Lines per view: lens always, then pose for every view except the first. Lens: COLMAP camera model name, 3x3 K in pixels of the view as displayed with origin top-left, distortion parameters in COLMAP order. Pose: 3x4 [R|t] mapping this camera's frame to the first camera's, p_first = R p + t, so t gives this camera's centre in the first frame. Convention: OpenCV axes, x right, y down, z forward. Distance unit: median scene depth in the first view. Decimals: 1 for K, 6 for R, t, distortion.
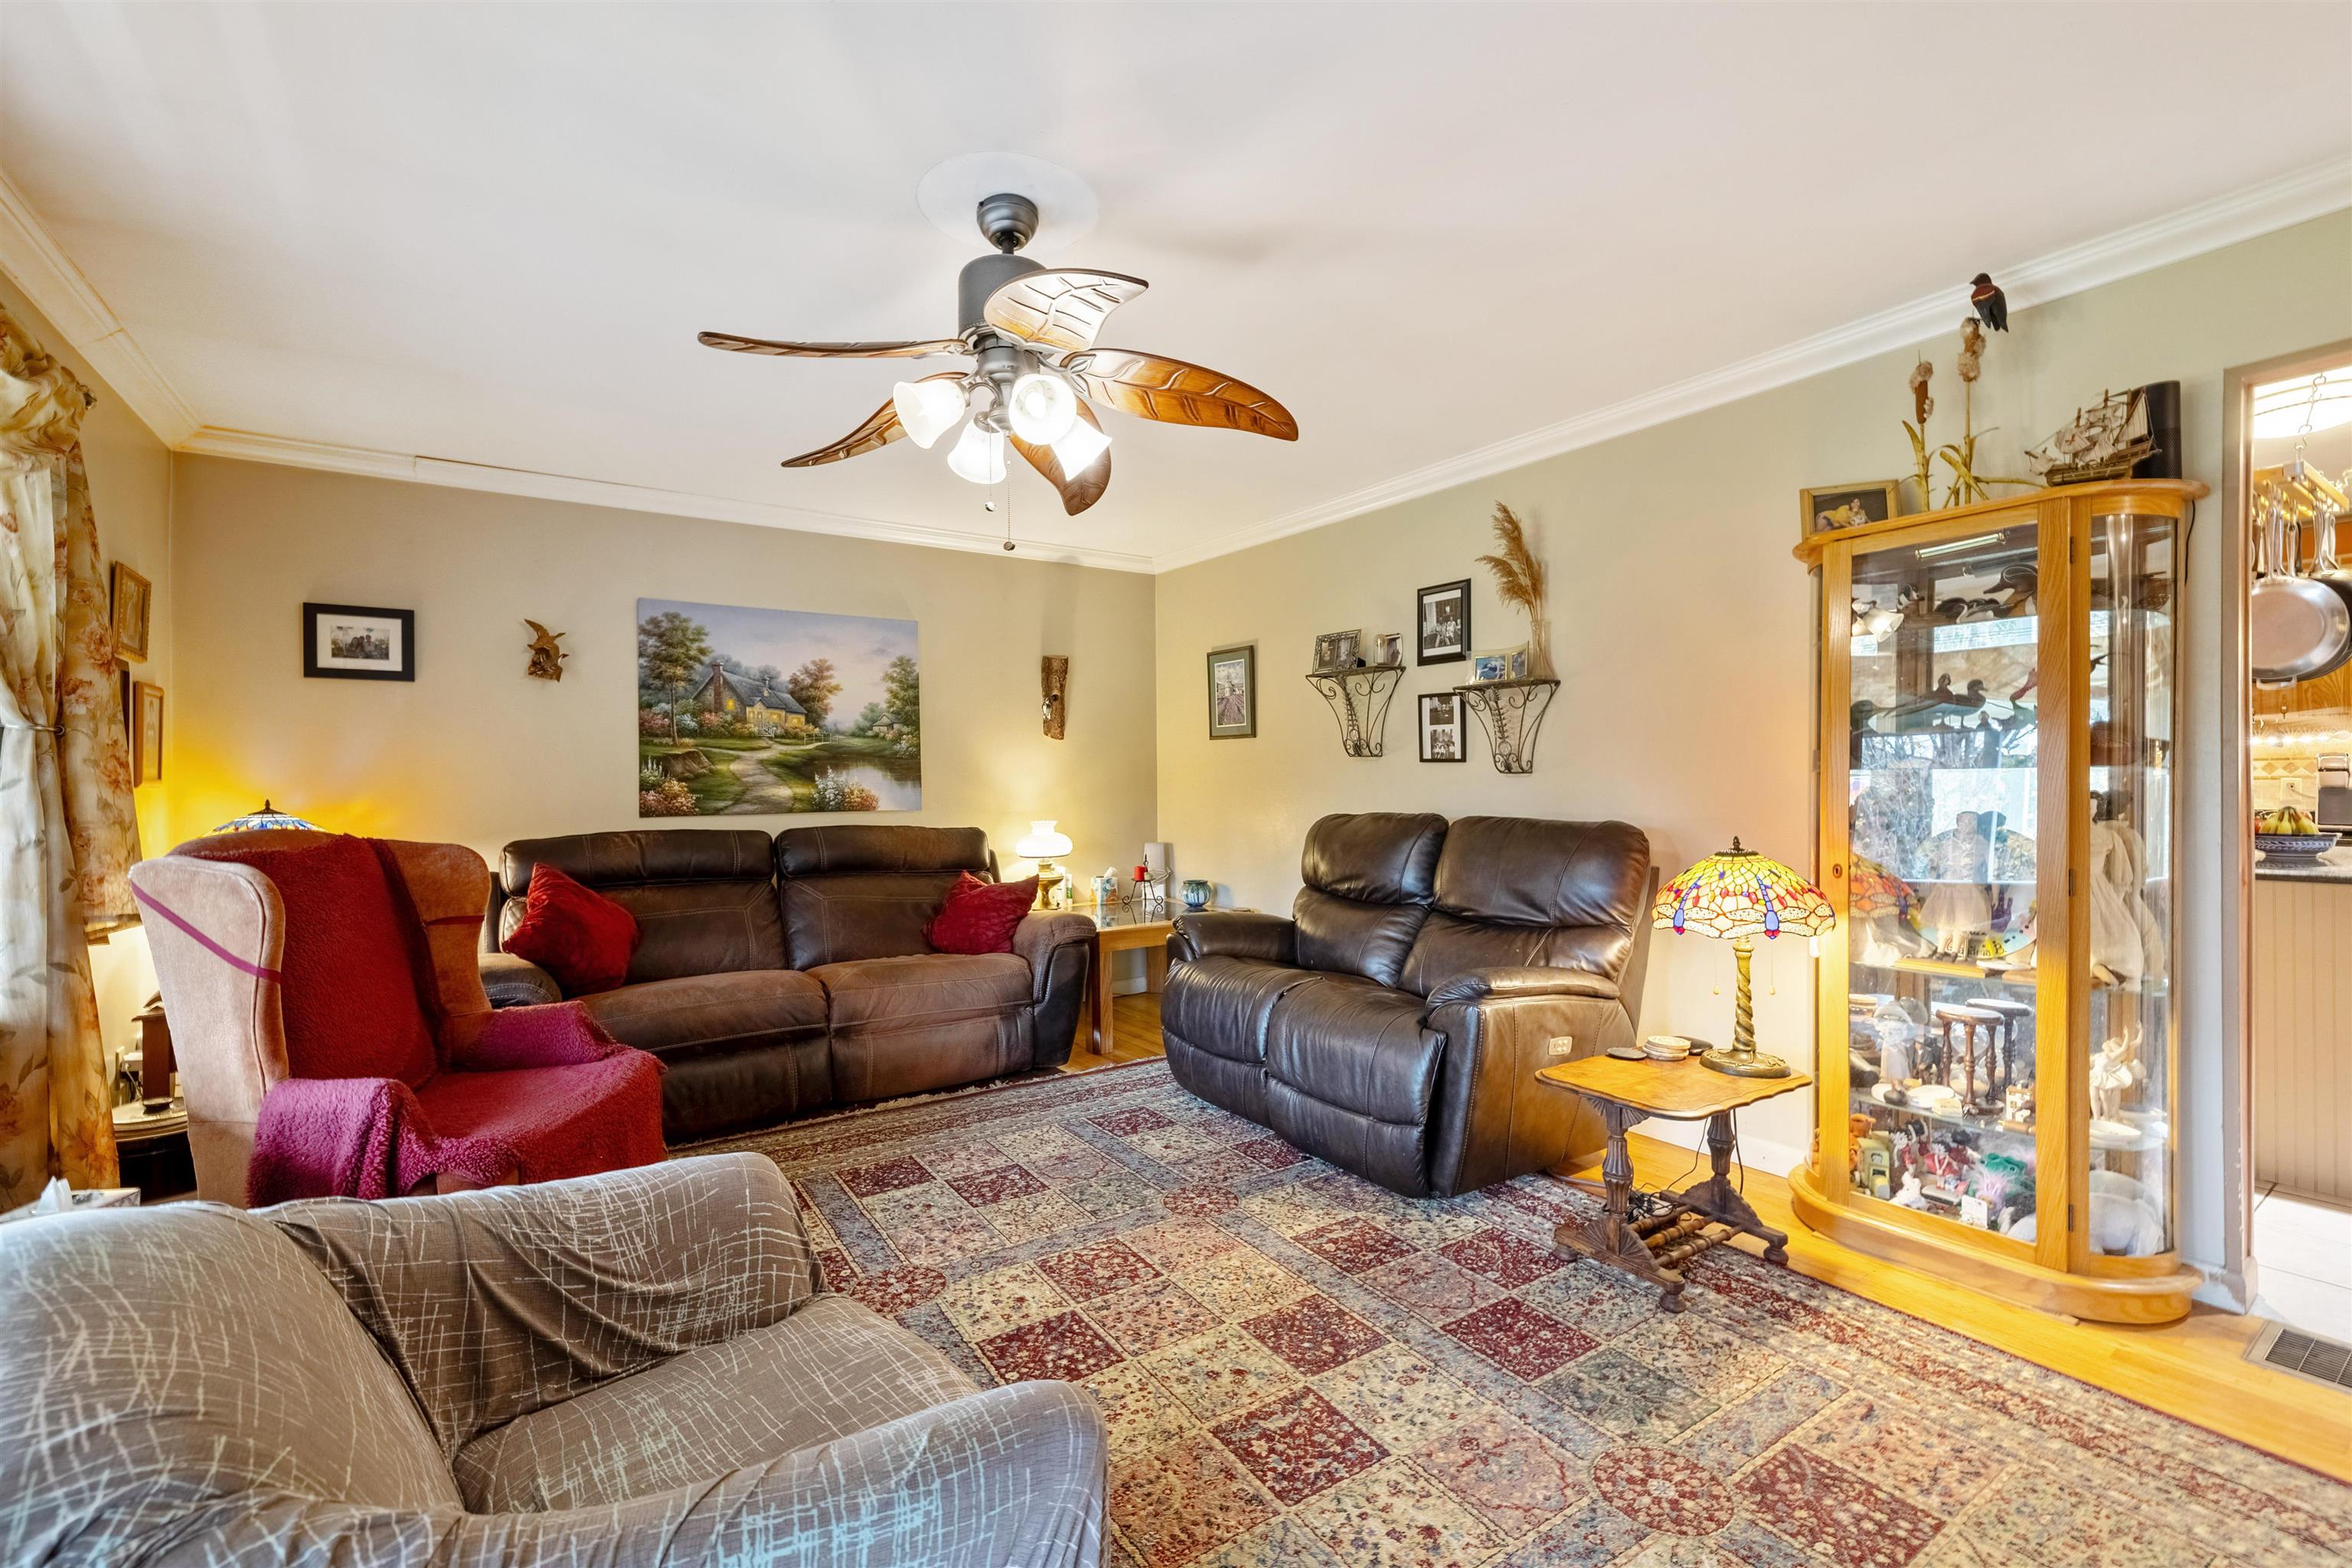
lens RADIAL K [[1010.6, 0, 1181.2], [0, 1010.6, 782.2], [0, 0, 1]] dist [-0.001078, -0.000631]
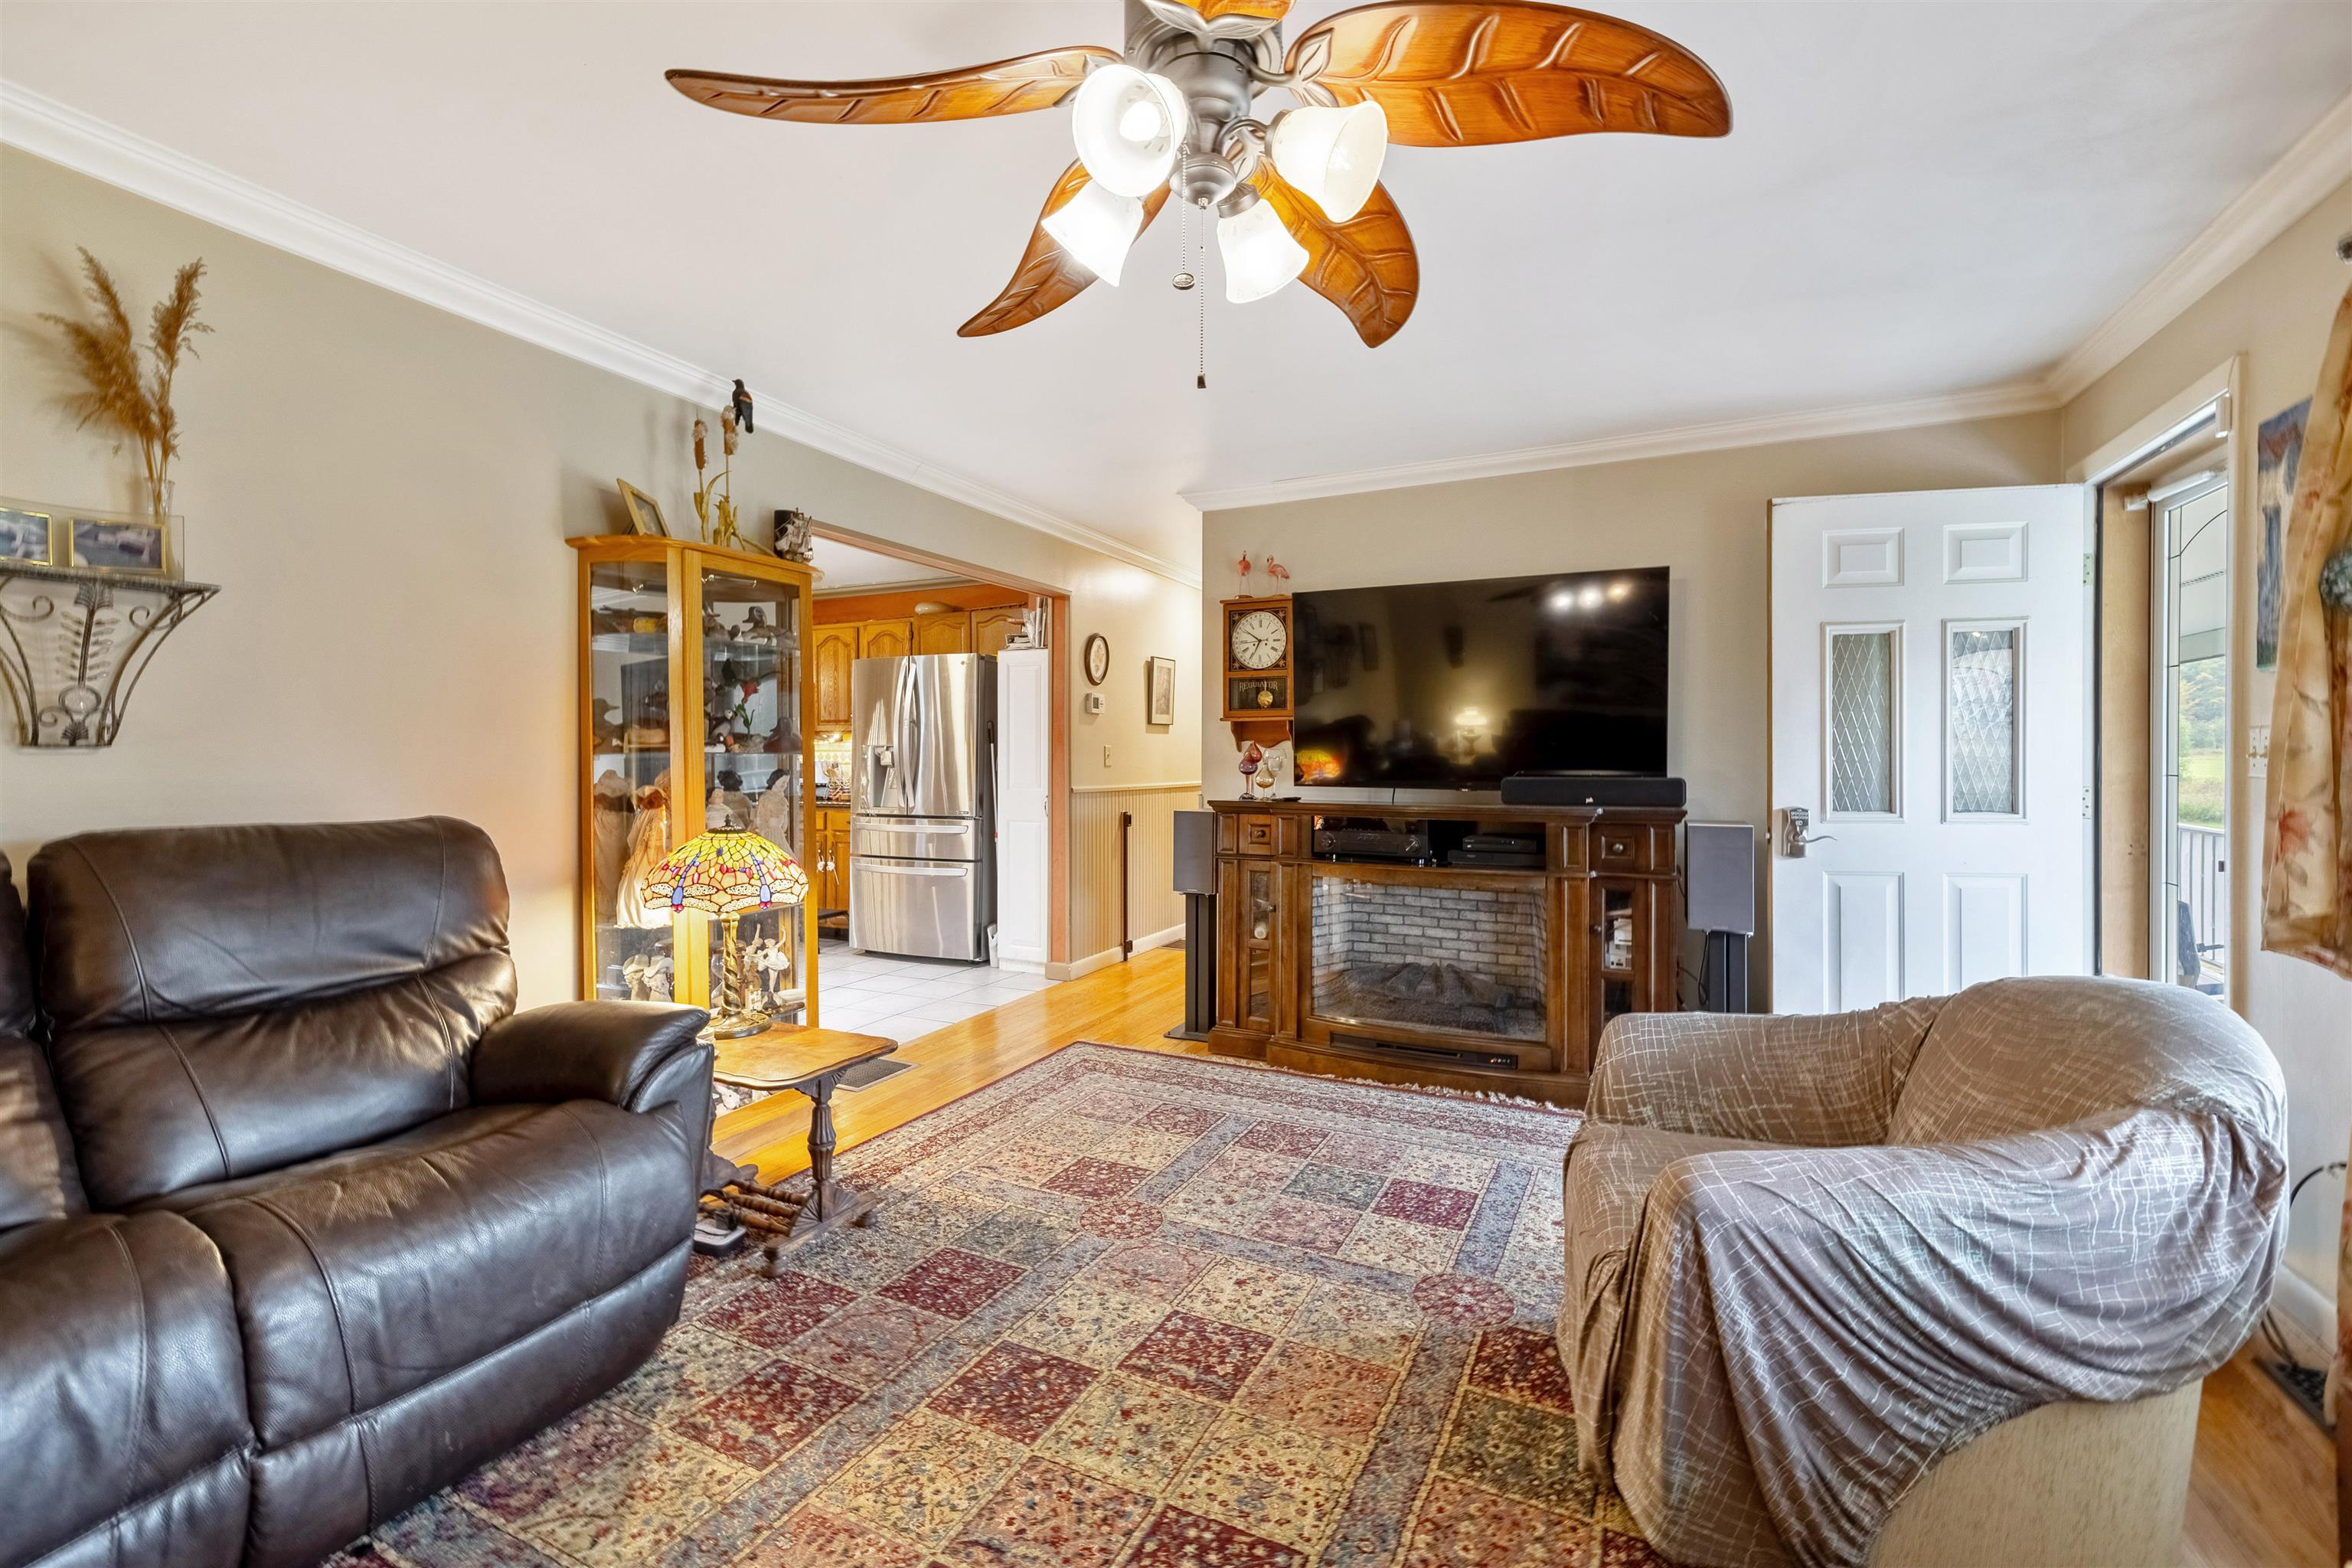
lens RADIAL K [[988.7, 0, 1165.7], [0, 988.7, 758.2], [0, 0, 1]] dist [-0.000725, -0.000220]
pose [[-0.488148, 0.008509, 0.872720, -0.391531], [0.003799, 0.999964, -0.007624, 0.002377], [-0.872753, -0.000407, -0.488162, 0.743671]]
